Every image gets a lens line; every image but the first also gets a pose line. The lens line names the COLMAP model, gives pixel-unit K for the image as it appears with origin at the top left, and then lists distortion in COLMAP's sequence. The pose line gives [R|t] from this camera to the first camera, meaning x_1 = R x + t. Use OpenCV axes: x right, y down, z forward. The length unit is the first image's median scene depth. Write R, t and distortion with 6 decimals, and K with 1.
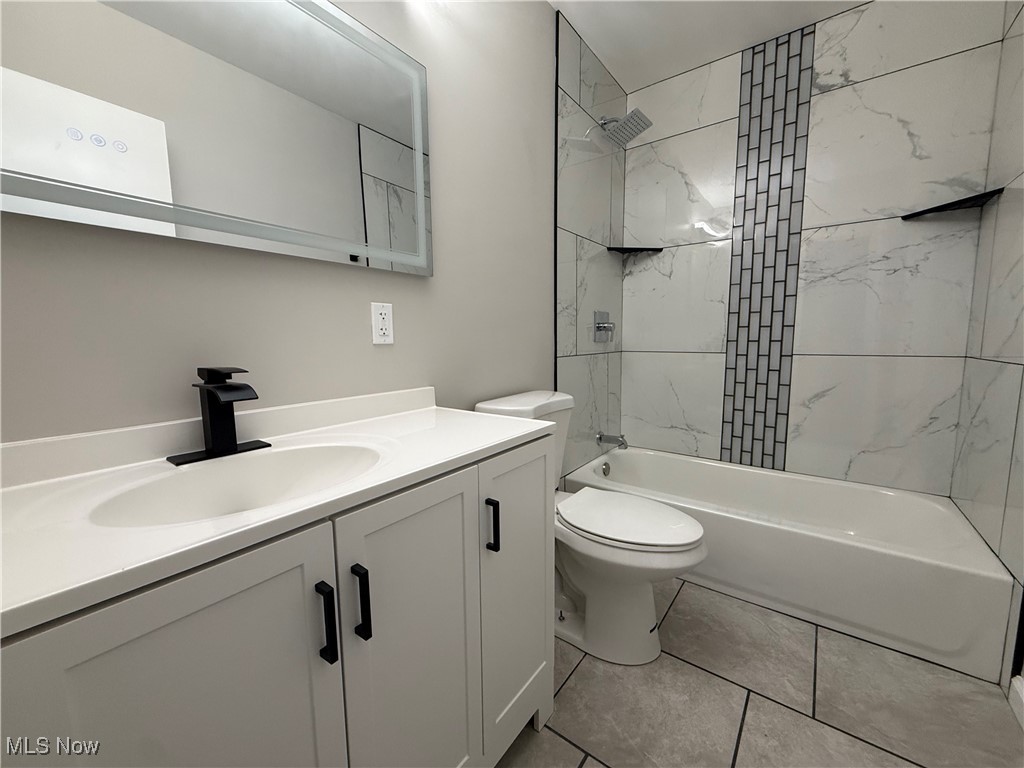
lens RADIAL K [[407.1, 0, 509.8], [0, 407.1, 382.9], [0, 0, 1]] dist [0.000745, -0.000414]
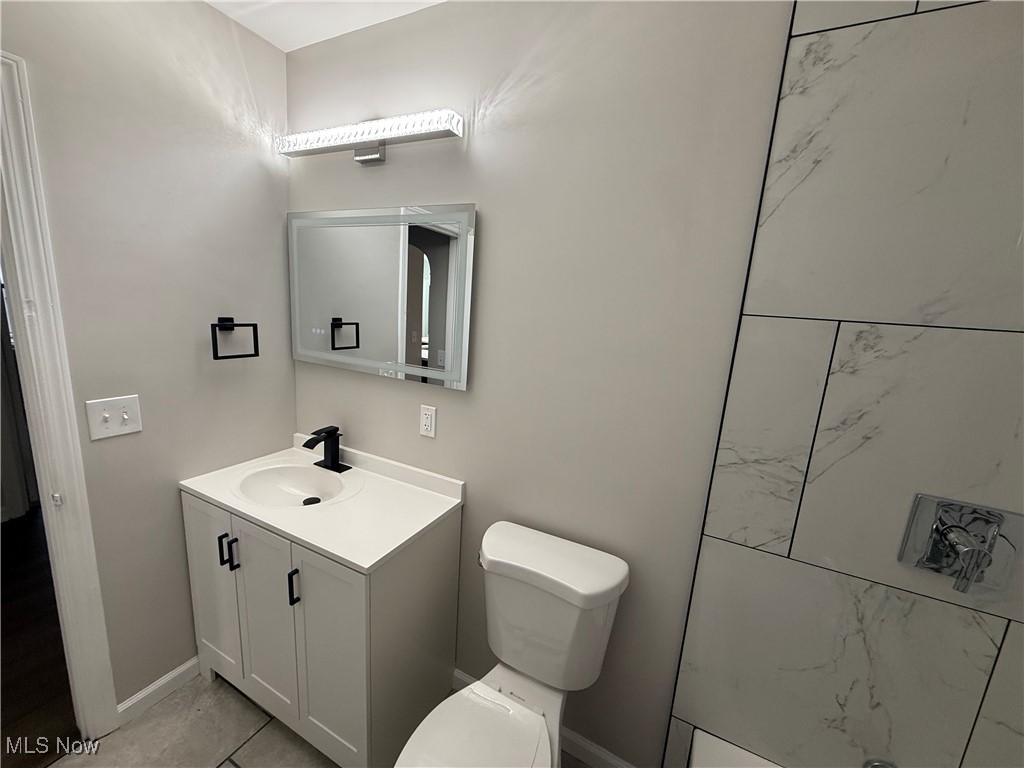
lens RADIAL K [[407.1, 0, 509.8], [0, 407.1, 382.9], [0, 0, 1]] dist [0.000745, -0.000414]
pose [[0.188642, 0.210792, -0.959156, 0.958129], [-0.176604, 0.968051, 0.178014, -0.544303], [0.966036, 0.135810, 0.219842, 0.958817]]
